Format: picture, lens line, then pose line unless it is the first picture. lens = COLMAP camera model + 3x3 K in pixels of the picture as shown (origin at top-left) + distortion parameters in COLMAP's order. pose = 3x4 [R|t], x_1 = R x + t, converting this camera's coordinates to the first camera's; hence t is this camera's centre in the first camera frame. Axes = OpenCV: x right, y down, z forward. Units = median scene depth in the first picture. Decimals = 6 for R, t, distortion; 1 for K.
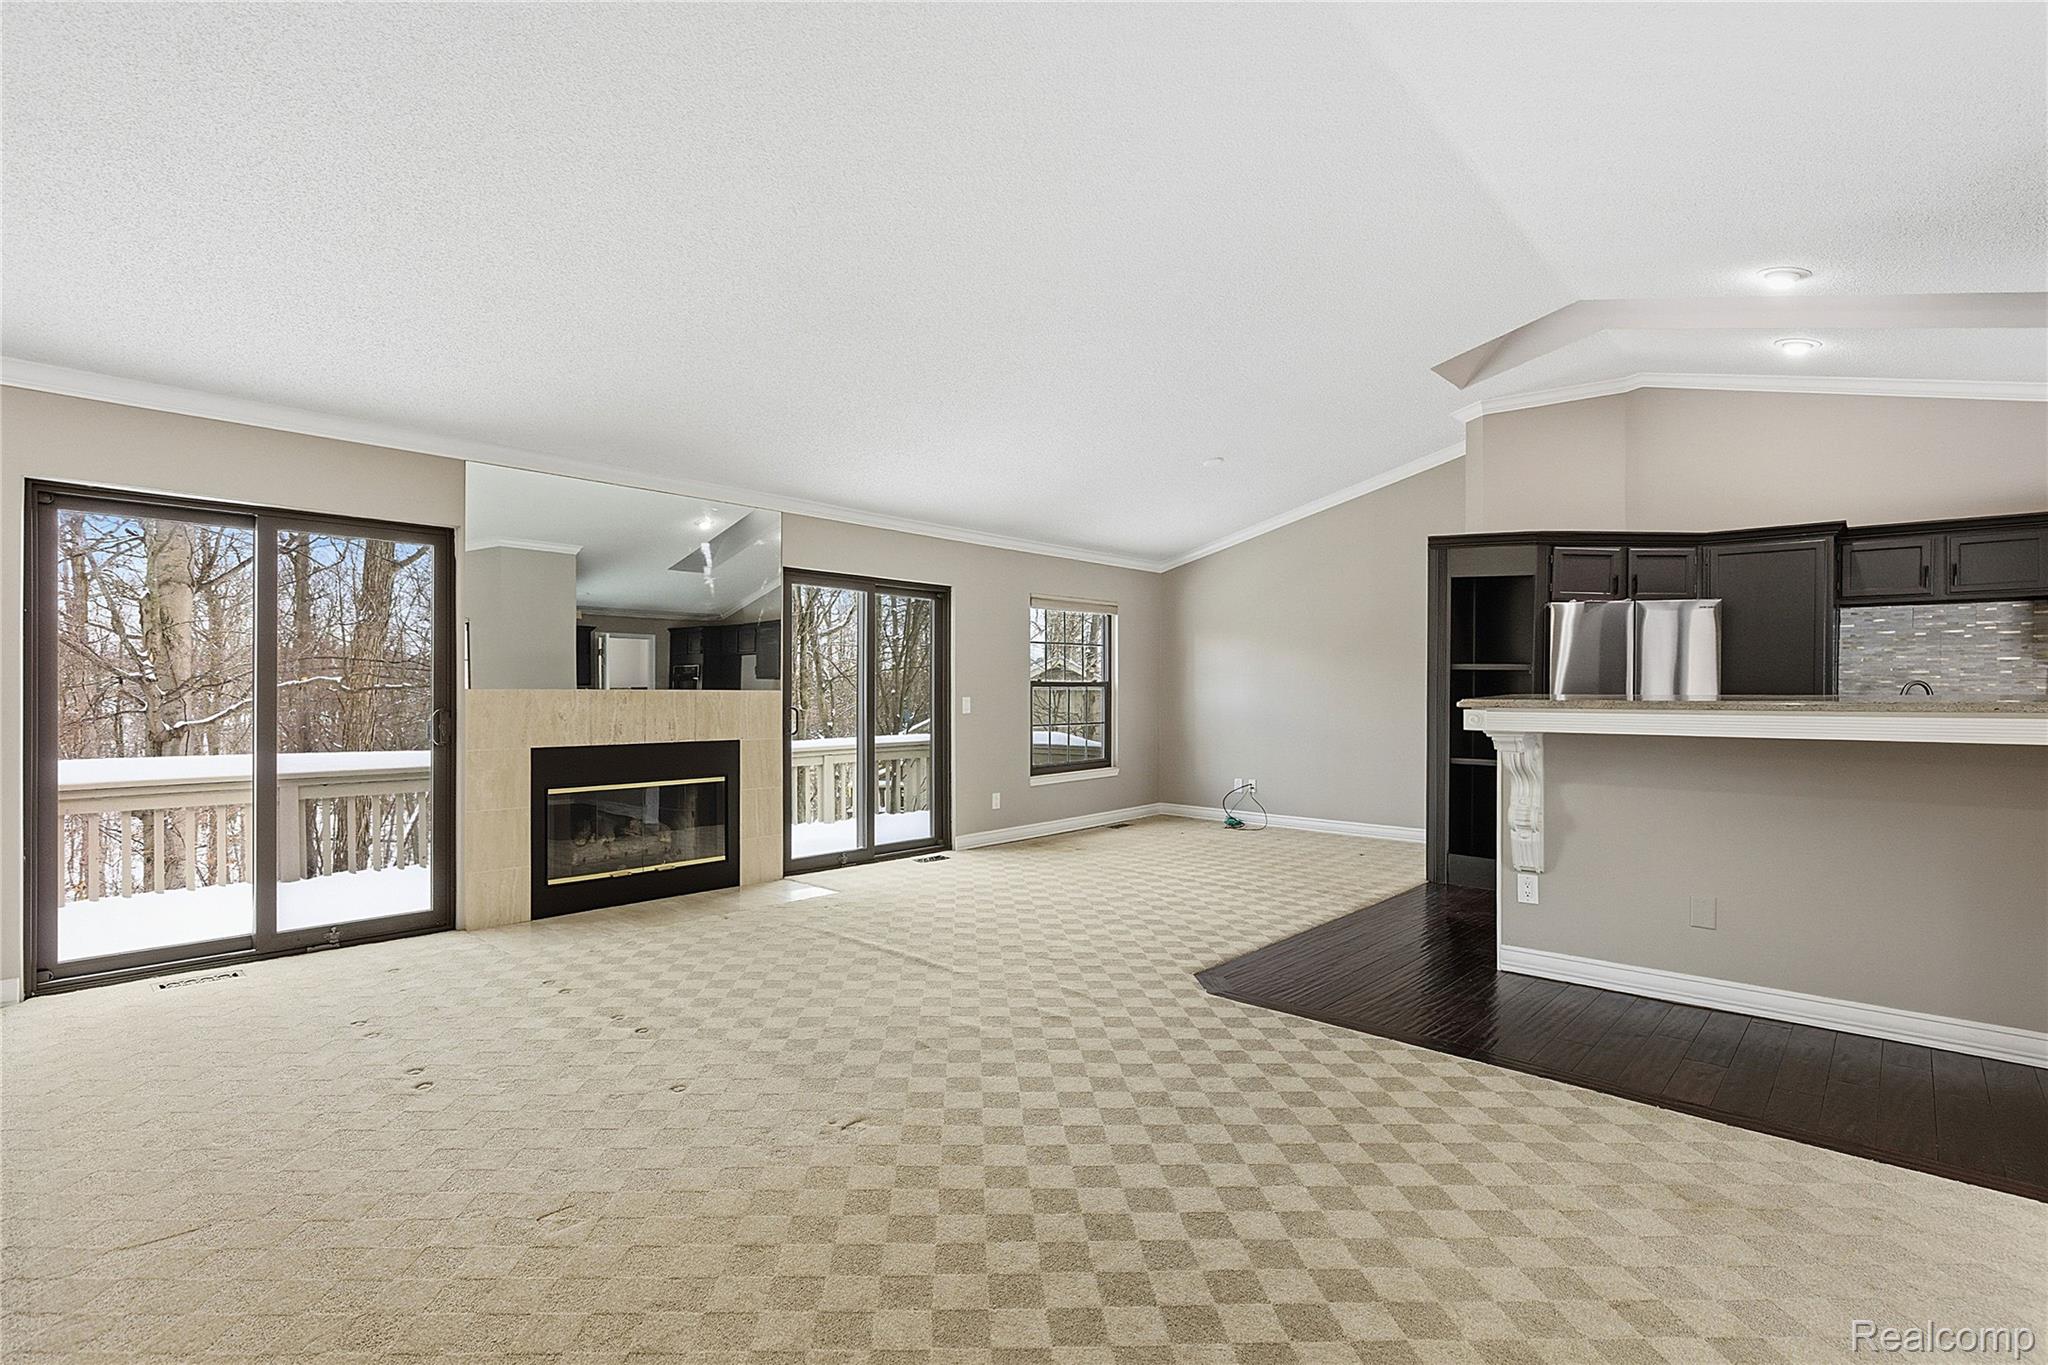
lens RADIAL K [[928.8, 0, 1028.4], [0, 928.8, 696.4], [0, 0, 1]] dist [-0.009904, 0.002564]
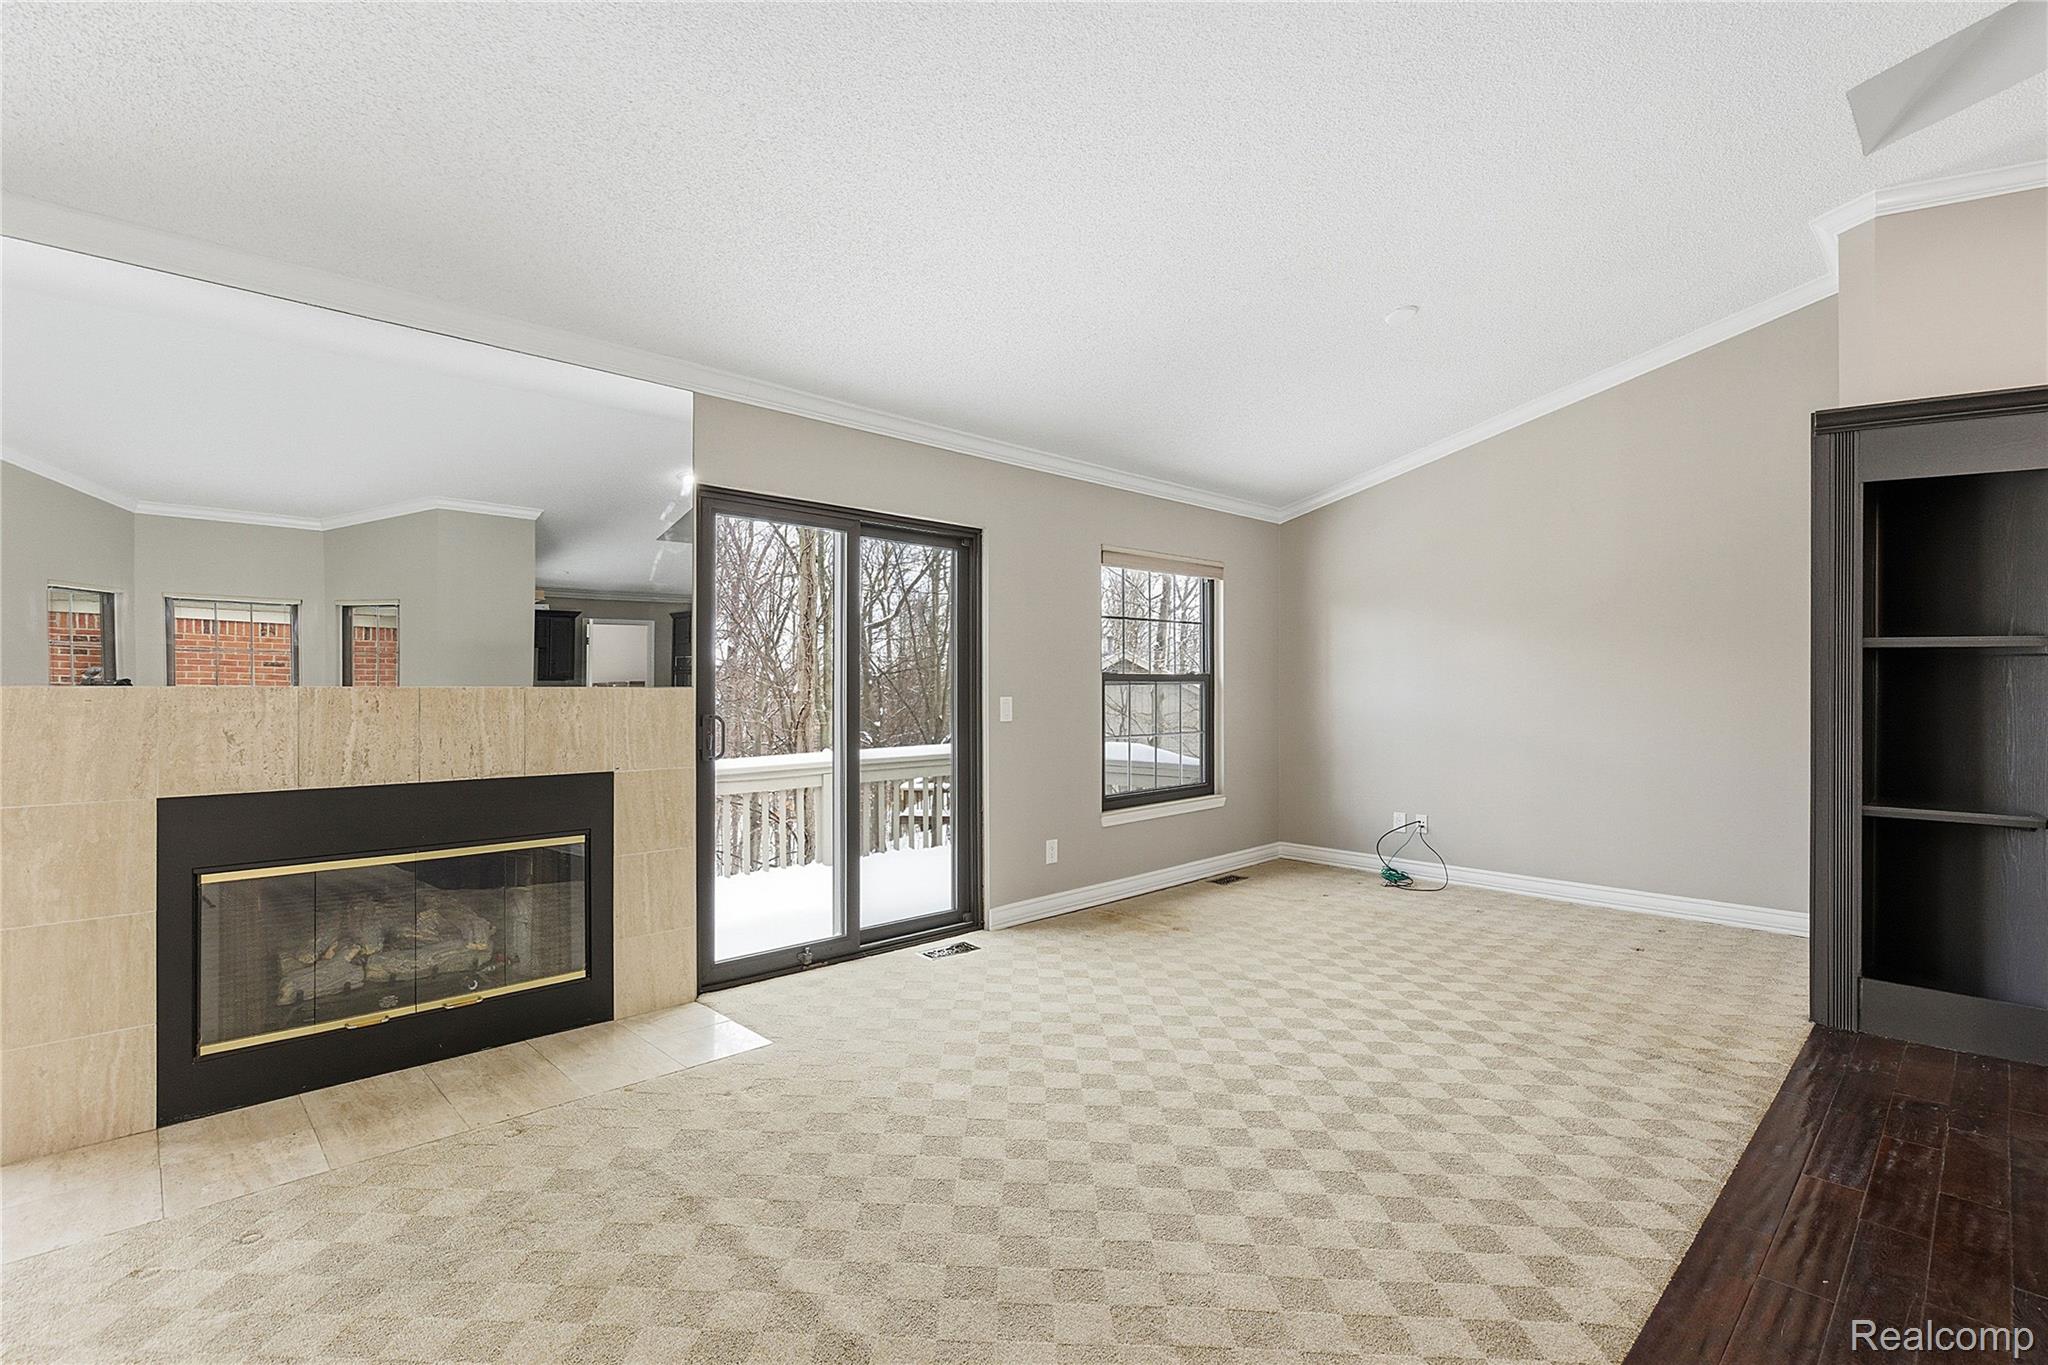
lens RADIAL K [[928.8, 0, 1022.6], [0, 928.8, 686.2], [0, 0, 1]] dist [-0.009904, 0.002564]
pose [[0.997356, -0.002594, -0.072627, -0.007683], [0.002038, 0.999968, -0.007726, -0.001824], [0.072644, 0.007557, 0.997329, 0.372913]]
